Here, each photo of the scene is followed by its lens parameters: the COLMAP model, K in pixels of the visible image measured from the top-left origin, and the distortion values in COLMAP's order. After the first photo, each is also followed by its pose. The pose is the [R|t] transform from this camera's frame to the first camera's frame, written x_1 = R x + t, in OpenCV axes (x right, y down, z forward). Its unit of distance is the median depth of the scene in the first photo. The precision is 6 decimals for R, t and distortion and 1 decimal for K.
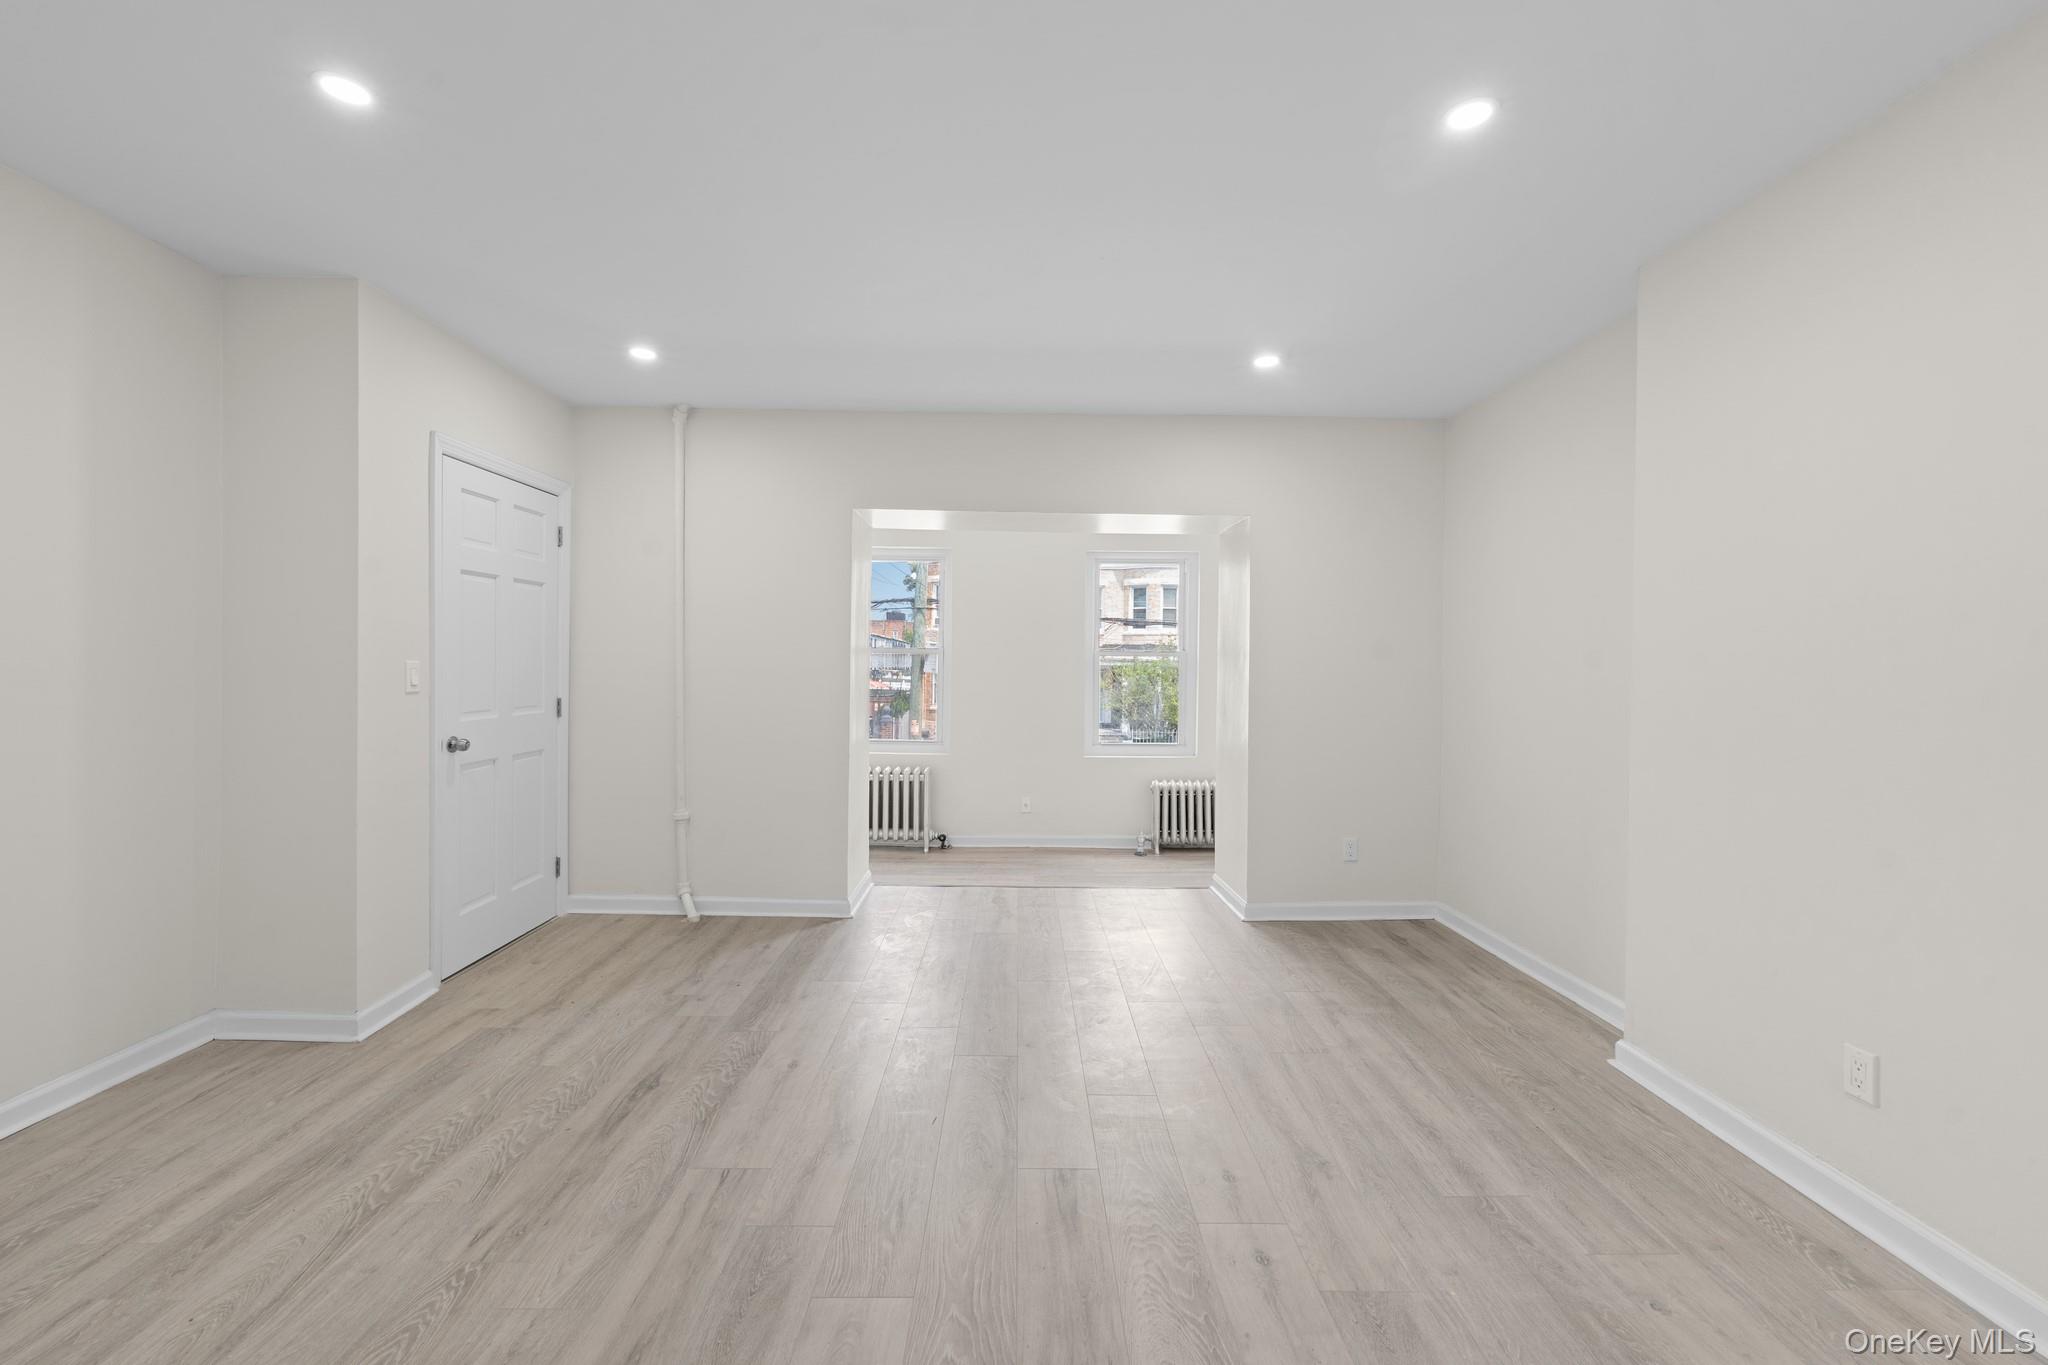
lens RADIAL K [[834.0, 0, 1021.1], [0, 834.0, 676.1], [0, 0, 1]] dist [-0.000226, -0.000633]
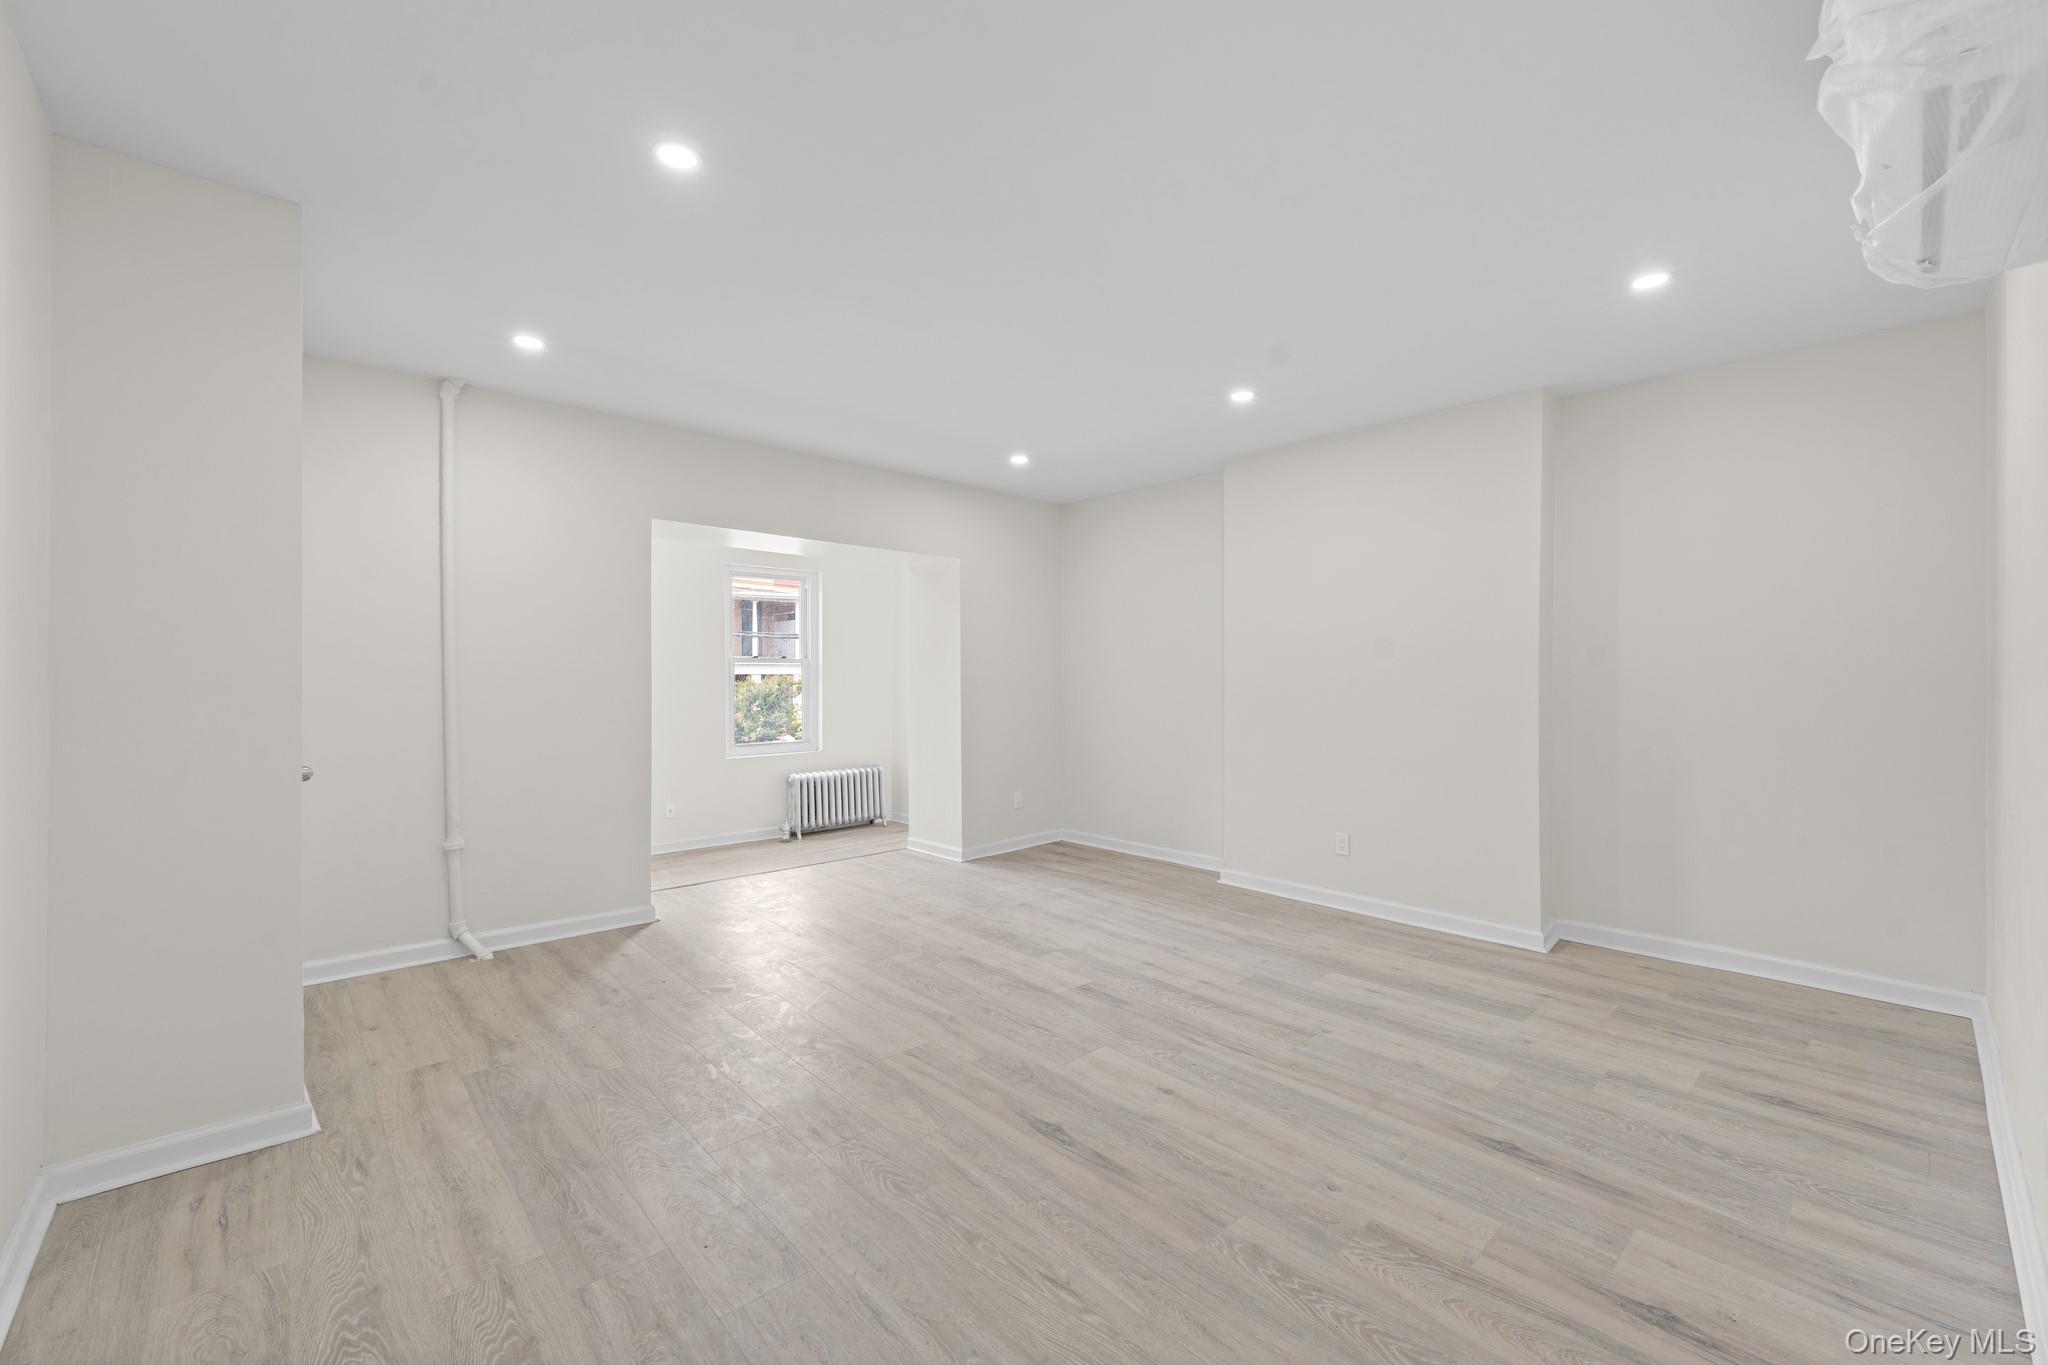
lens RADIAL K [[834.0, 0, 1030.5], [0, 834.0, 679.8], [0, 0, 1]] dist [-0.000226, -0.000633]
pose [[0.737740, -0.014772, 0.674923, -0.697300], [0.015704, 0.999866, 0.004718, -0.002366], [-0.674902, 0.007118, 0.737873, -0.075556]]
